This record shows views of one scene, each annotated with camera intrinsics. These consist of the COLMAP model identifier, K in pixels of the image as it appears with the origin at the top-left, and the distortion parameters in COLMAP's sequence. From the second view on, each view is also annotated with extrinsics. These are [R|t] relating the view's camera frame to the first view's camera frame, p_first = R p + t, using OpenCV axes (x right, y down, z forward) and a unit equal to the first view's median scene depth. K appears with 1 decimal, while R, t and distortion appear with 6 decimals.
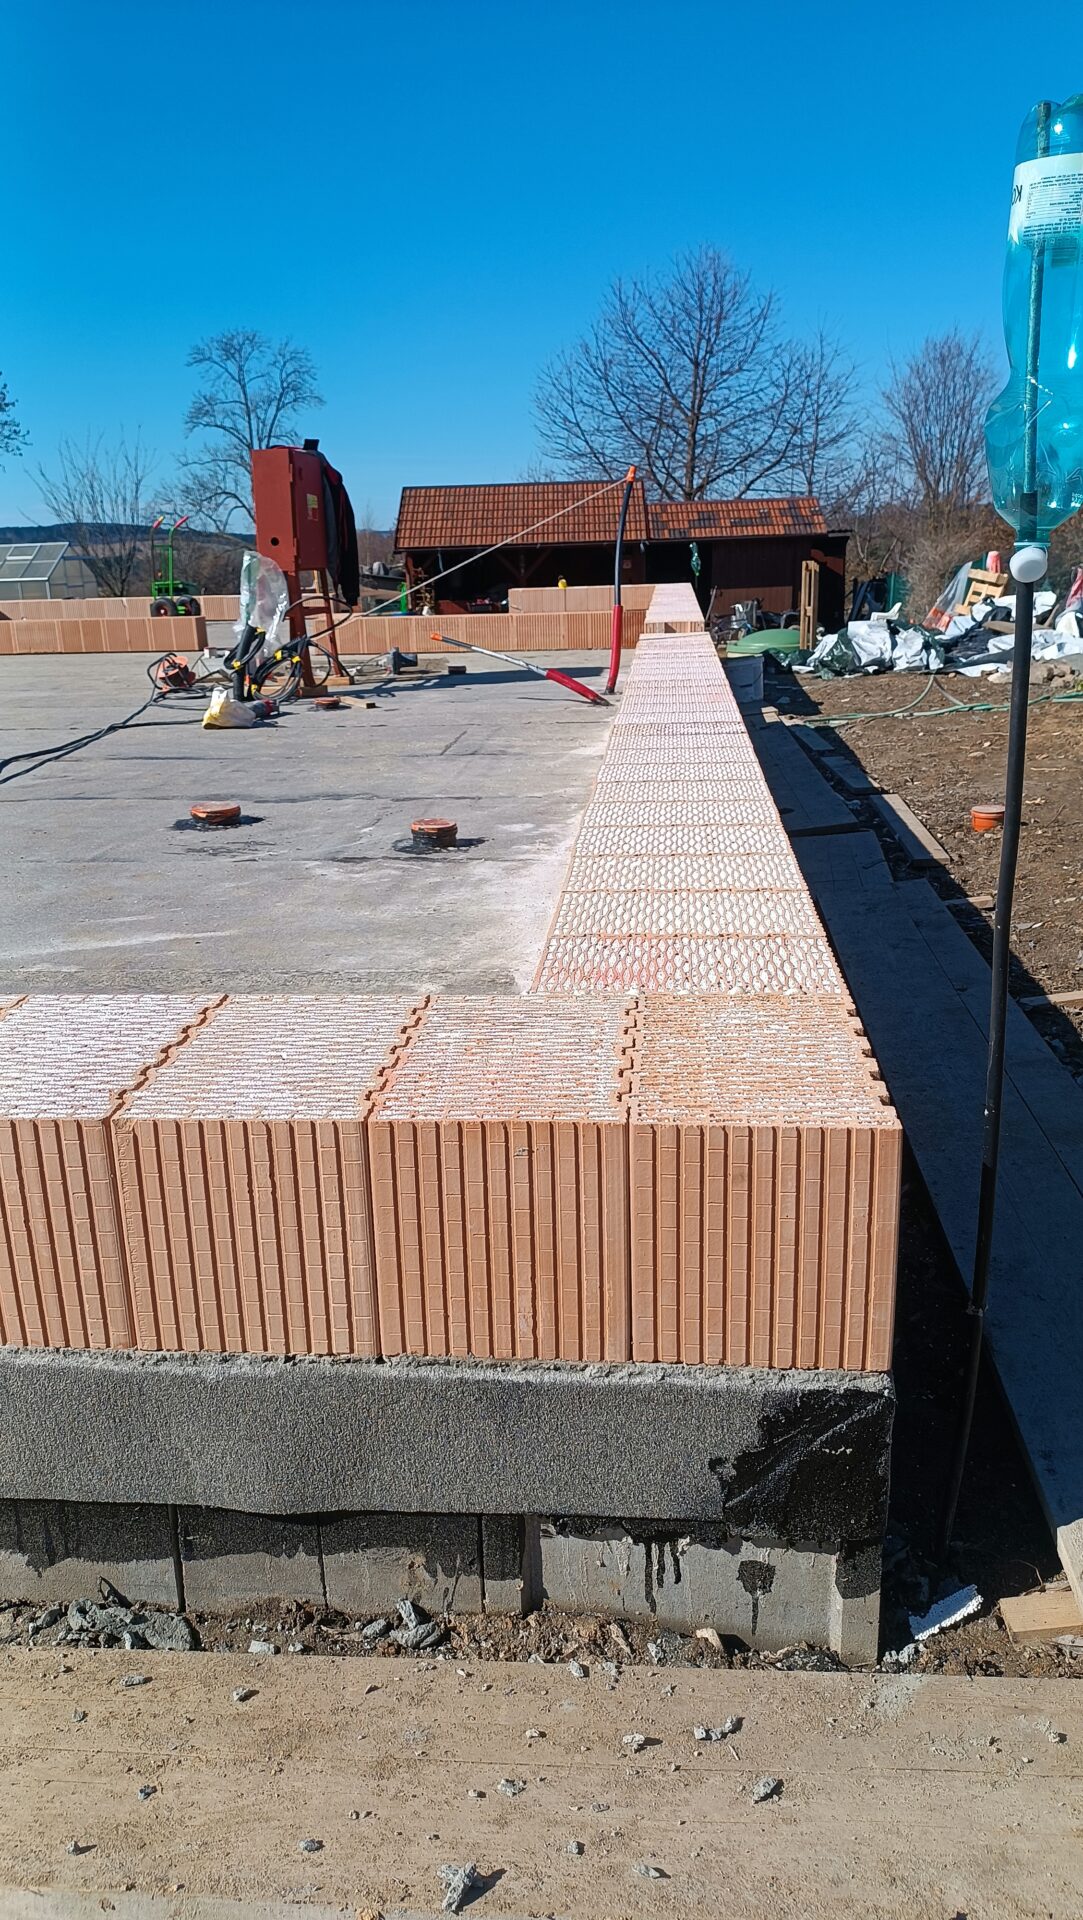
lens RADIAL K [[1369.8, 0, 530.2], [0, 1369.8, 956.0], [0, 0, 1]] dist [0.055862, -0.081787]
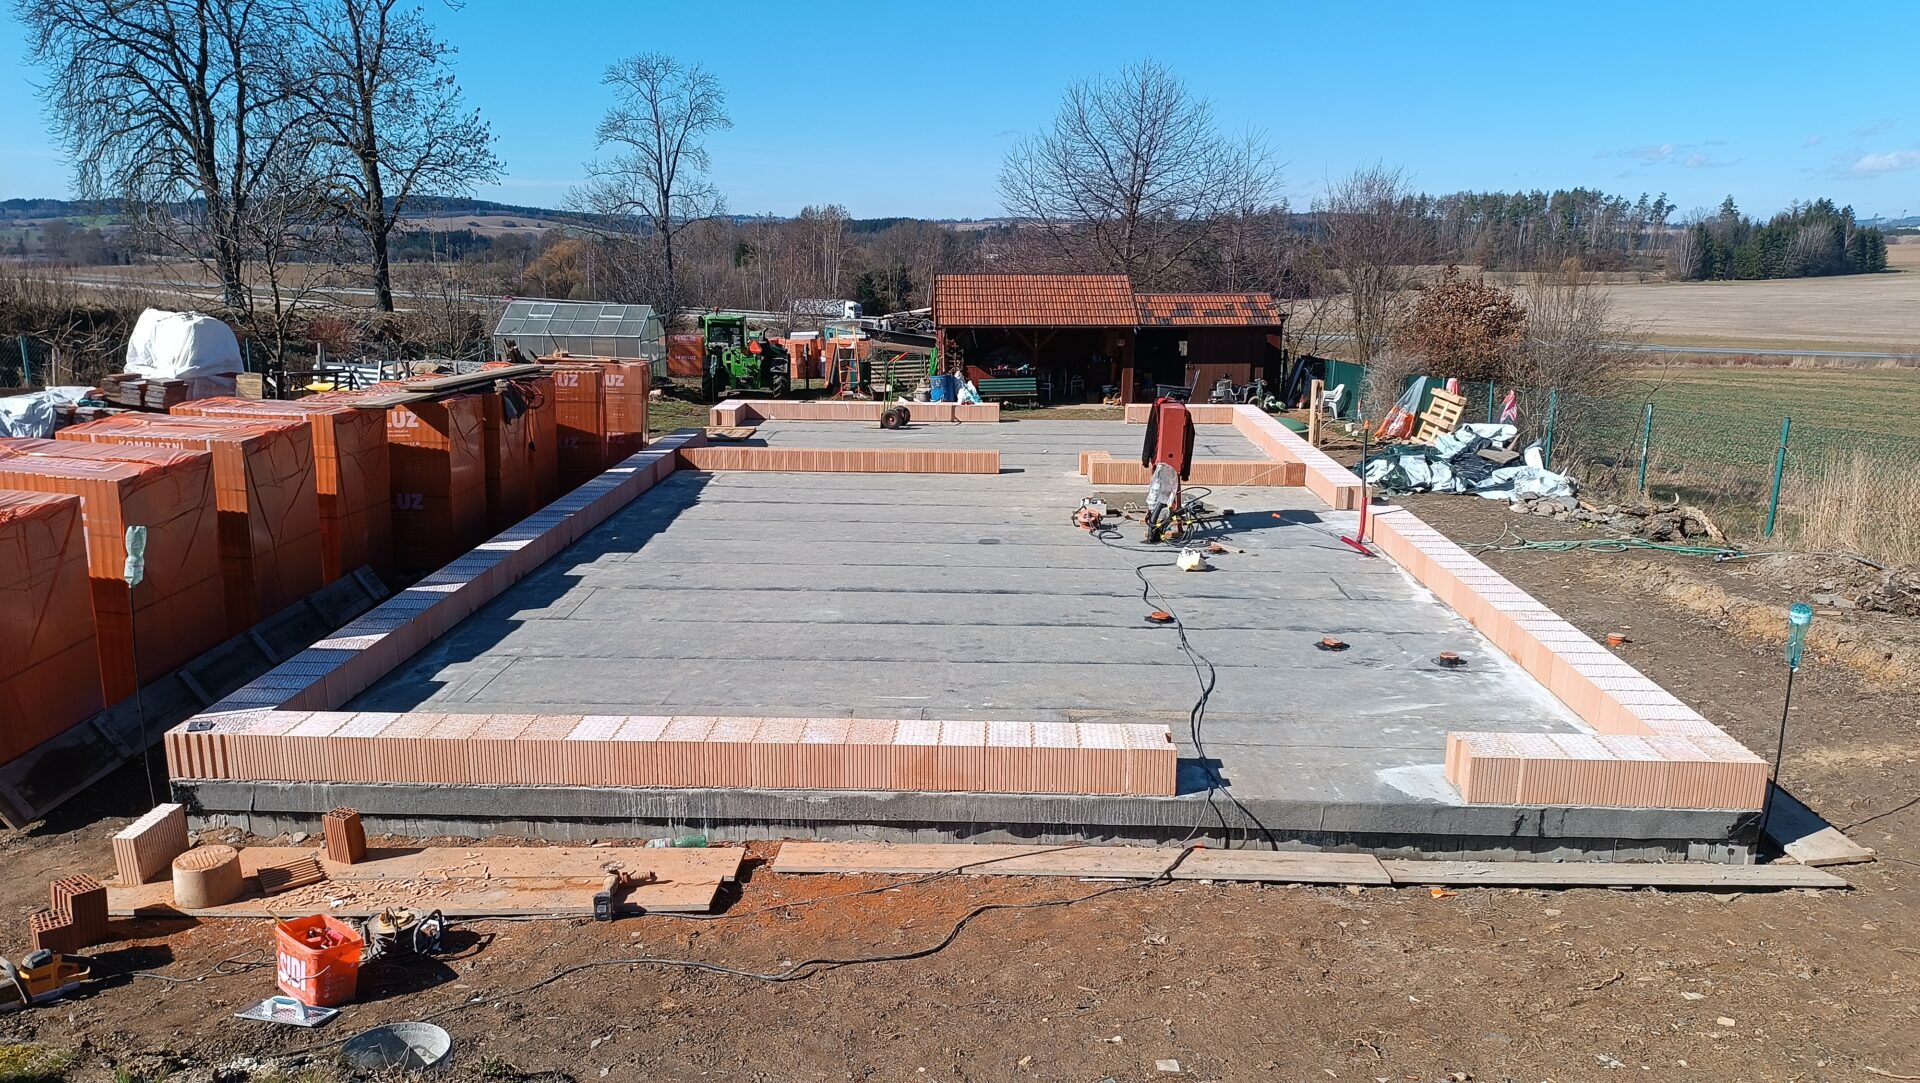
lens RADIAL K [[1369.8, 0, 960.0], [0, 1369.8, 541.5], [0, 0, 1]] dist [0.055862, -0.081787]
pose [[0.997225, 0.022235, 0.071053, -0.543973], [-0.017085, 0.997238, -0.072282, -0.049364], [-0.072464, 0.070867, 0.994850, -0.703382]]
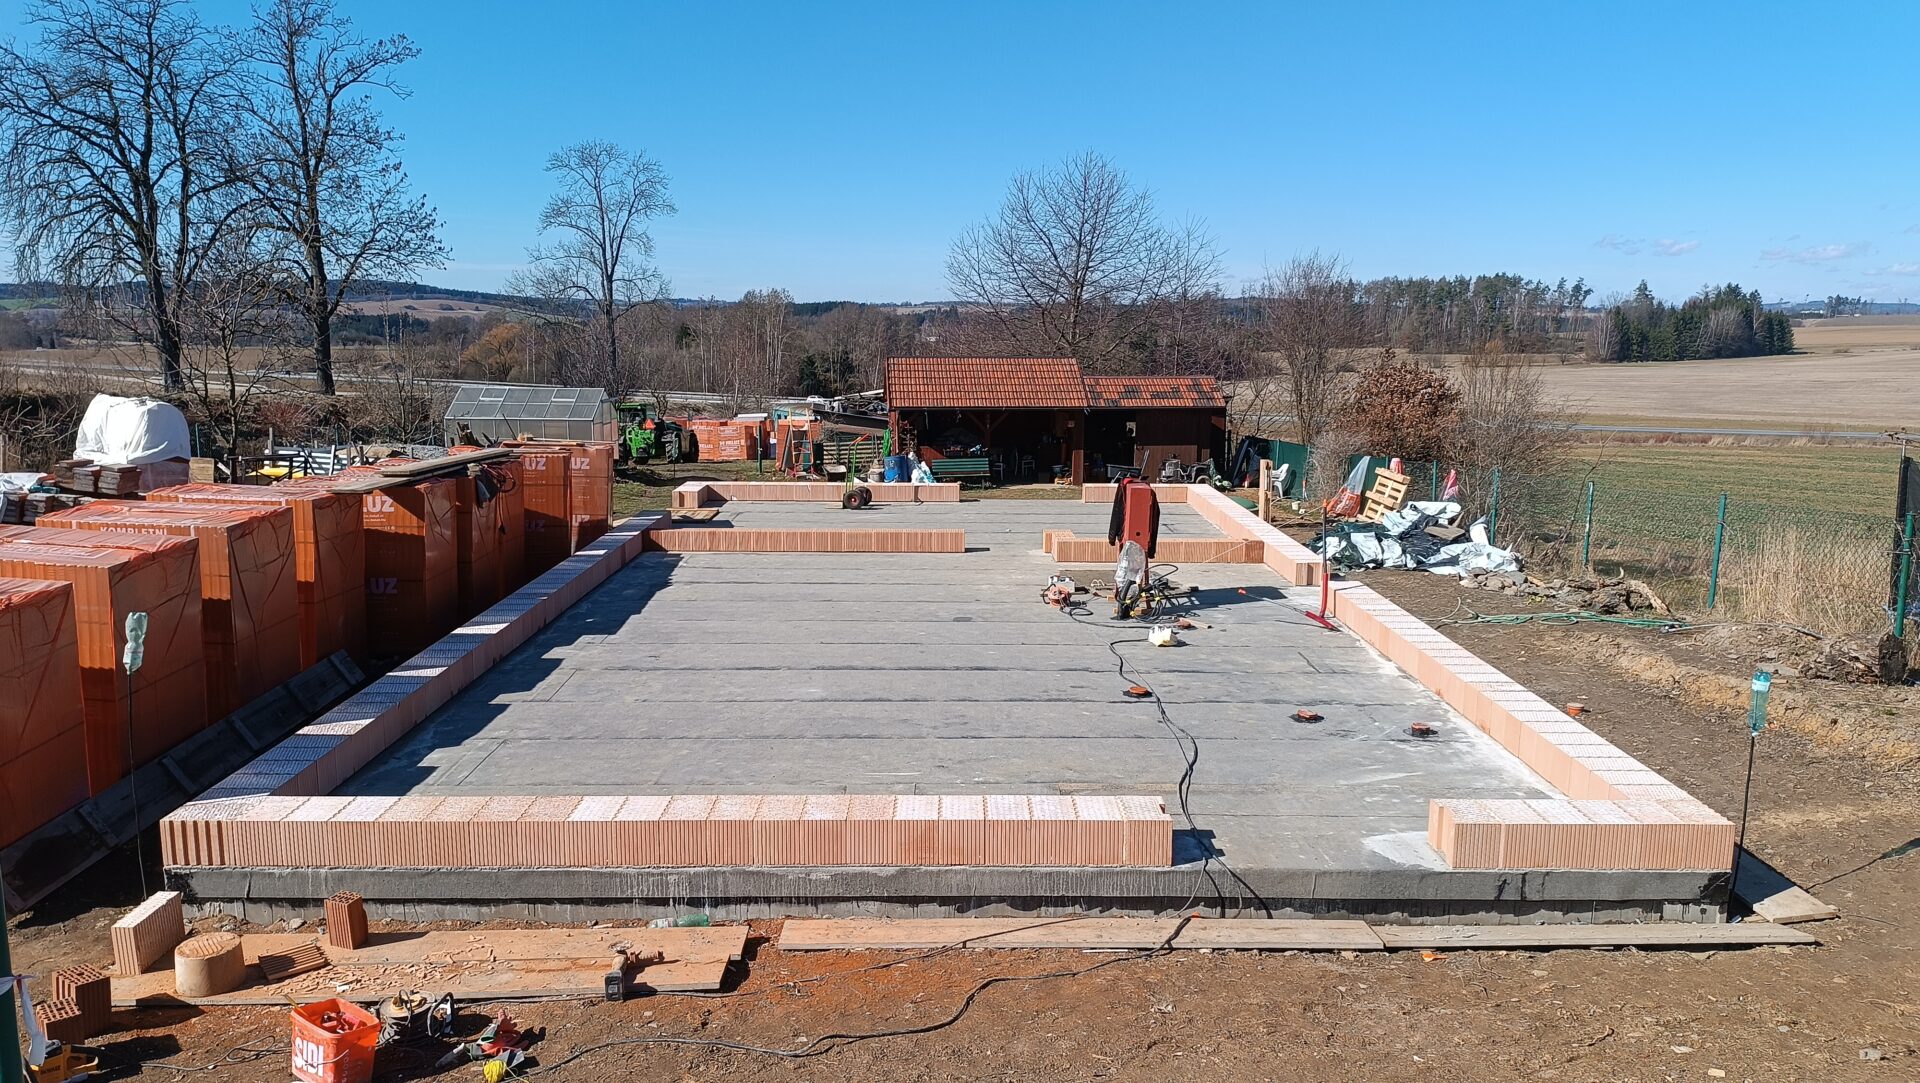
lens RADIAL K [[1369.8, 0, 960.0], [0, 1369.8, 541.5], [0, 0, 1]] dist [0.055862, -0.081787]
pose [[0.993465, 0.019103, 0.112527, -0.584515], [-0.004272, 0.991427, -0.130589, -0.045320], [-0.114057, 0.129255, 0.985030, -0.726024]]
